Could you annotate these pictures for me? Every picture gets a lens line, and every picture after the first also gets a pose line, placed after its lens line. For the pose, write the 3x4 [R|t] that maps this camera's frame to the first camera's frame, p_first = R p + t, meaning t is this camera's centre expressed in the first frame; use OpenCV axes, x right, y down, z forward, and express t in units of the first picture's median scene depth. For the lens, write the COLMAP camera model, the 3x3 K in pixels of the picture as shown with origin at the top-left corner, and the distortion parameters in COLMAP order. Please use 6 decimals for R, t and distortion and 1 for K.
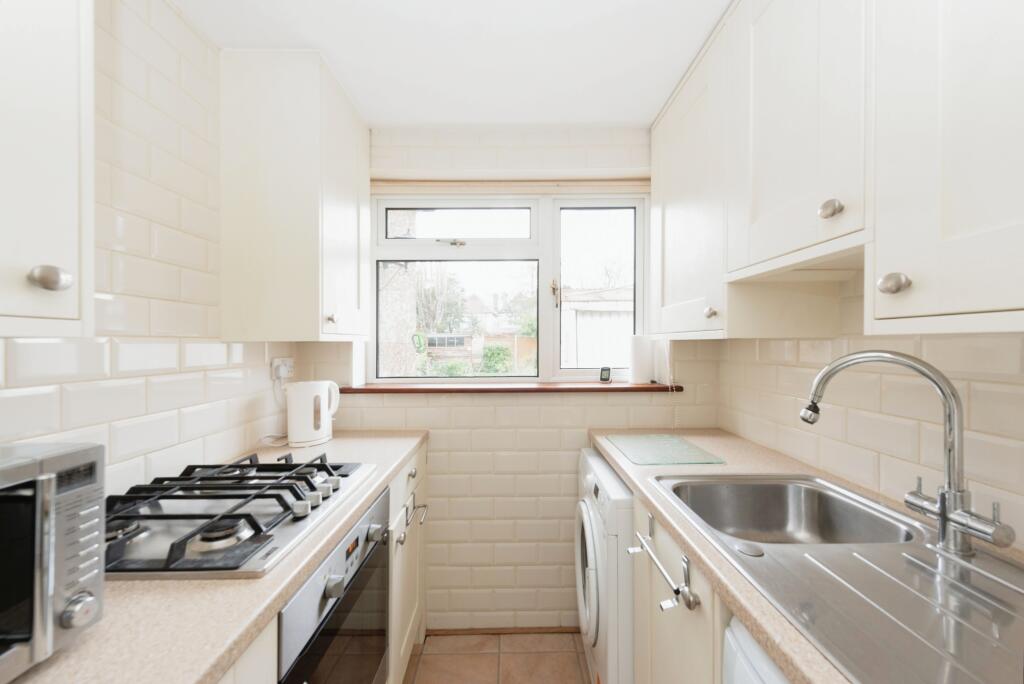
lens RADIAL K [[411.1, 0, 513.2], [0, 411.1, 343.5], [0, 0, 1]] dist [-0.000028, 0.000000]
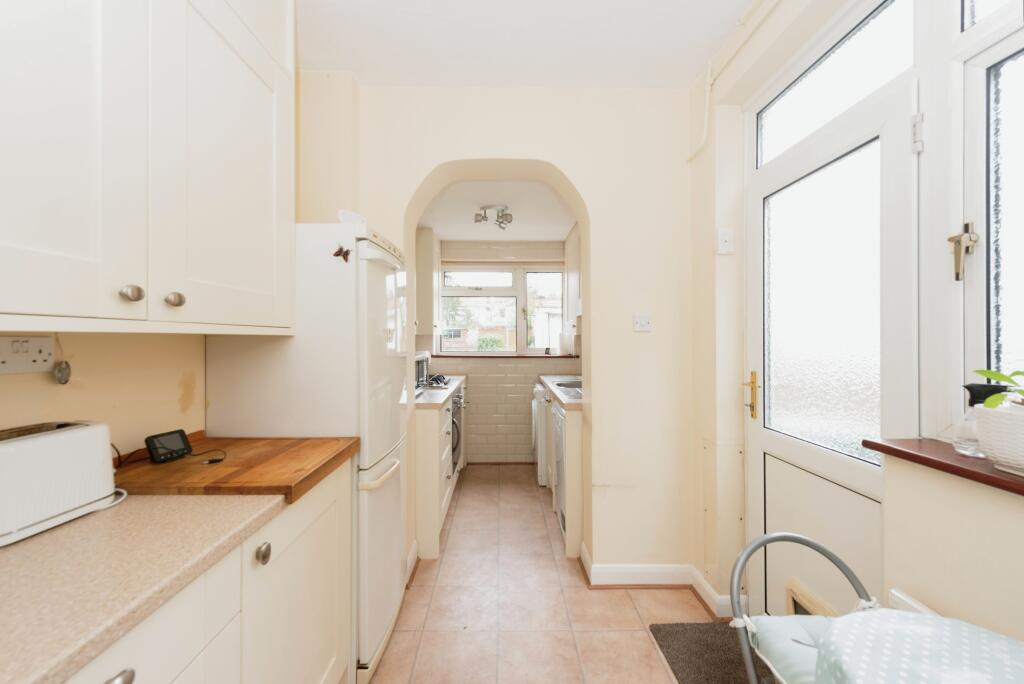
lens RADIAL K [[411.1, 0, 510.6], [0, 411.1, 338.6], [0, 0, 1]] dist [-0.000028, 0.000000]
pose [[0.999901, -0.000991, 0.014019, 0.001144], [0.000886, 0.999972, 0.007491, -0.003851], [-0.014026, -0.007478, 0.999874, -1.140857]]
